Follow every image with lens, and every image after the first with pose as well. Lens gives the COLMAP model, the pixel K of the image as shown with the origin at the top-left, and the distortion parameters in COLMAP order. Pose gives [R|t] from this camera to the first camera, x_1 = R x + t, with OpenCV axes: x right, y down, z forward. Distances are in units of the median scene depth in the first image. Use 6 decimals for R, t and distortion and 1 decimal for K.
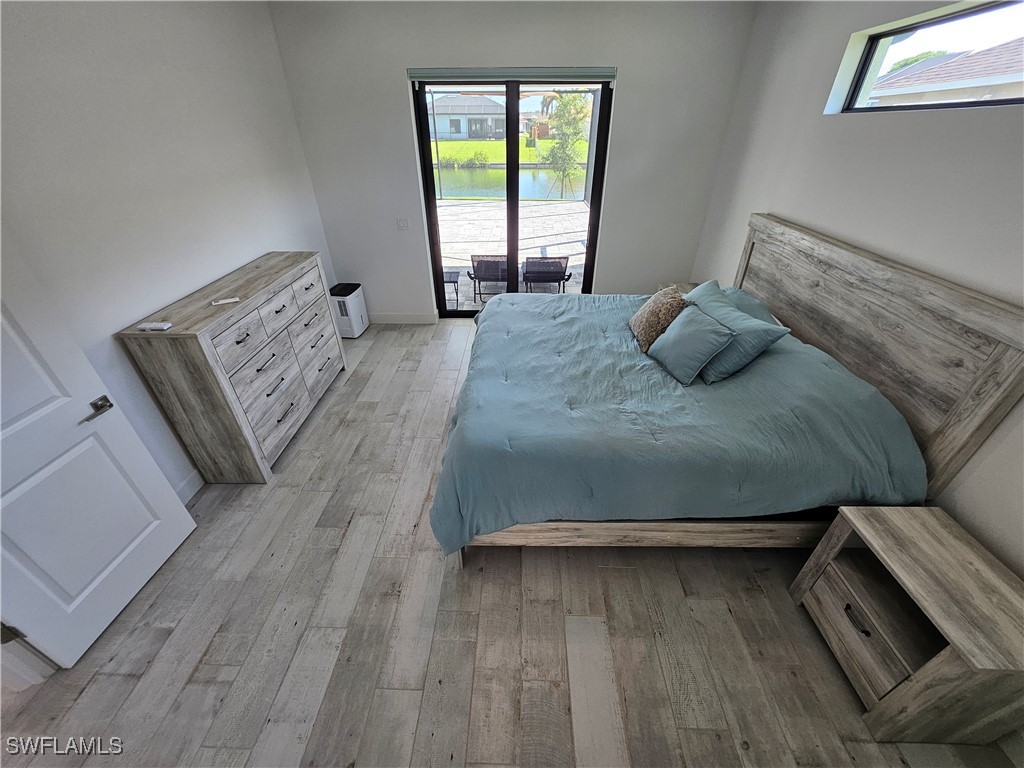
lens RADIAL K [[402.3, 0, 512.5], [0, 402.3, 391.2], [0, 0, 1]] dist [-0.000085, 0.000738]
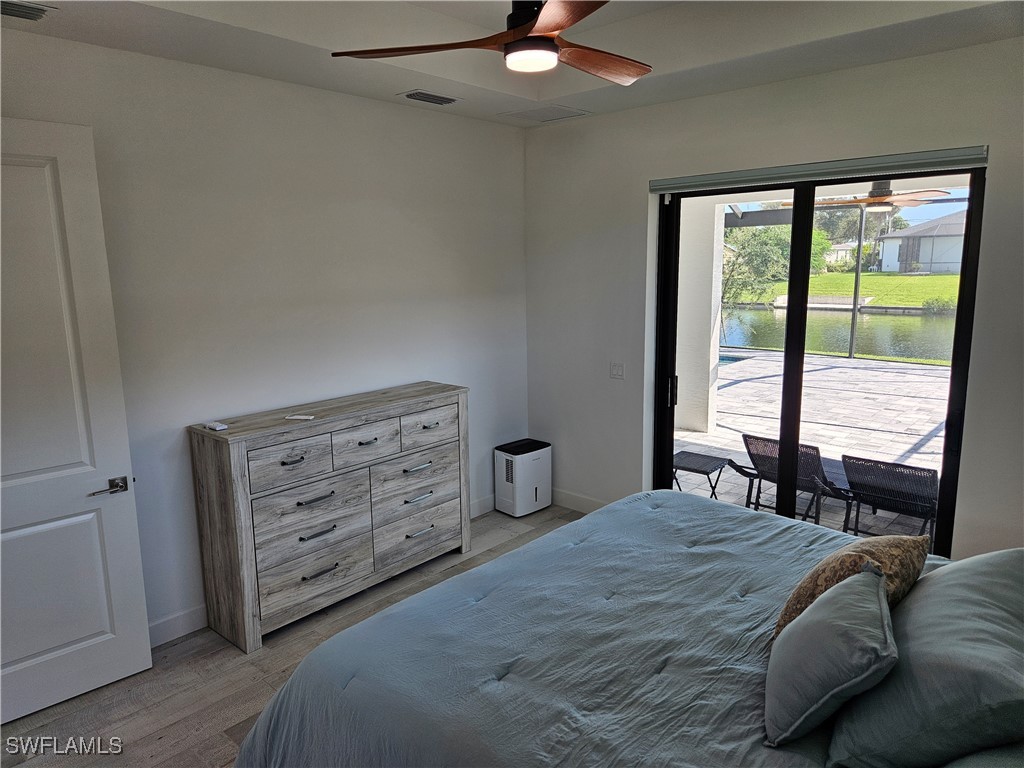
lens RADIAL K [[681.9, 0, 515.3], [0, 681.9, 378.3], [0, 0, 1]] dist [0.029972, -0.014352]
pose [[0.764440, 0.105610, -0.635986, 0.505913], [-0.347683, 0.898273, -0.268741, -0.056280], [0.542907, 0.426558, 0.723395, 0.130090]]
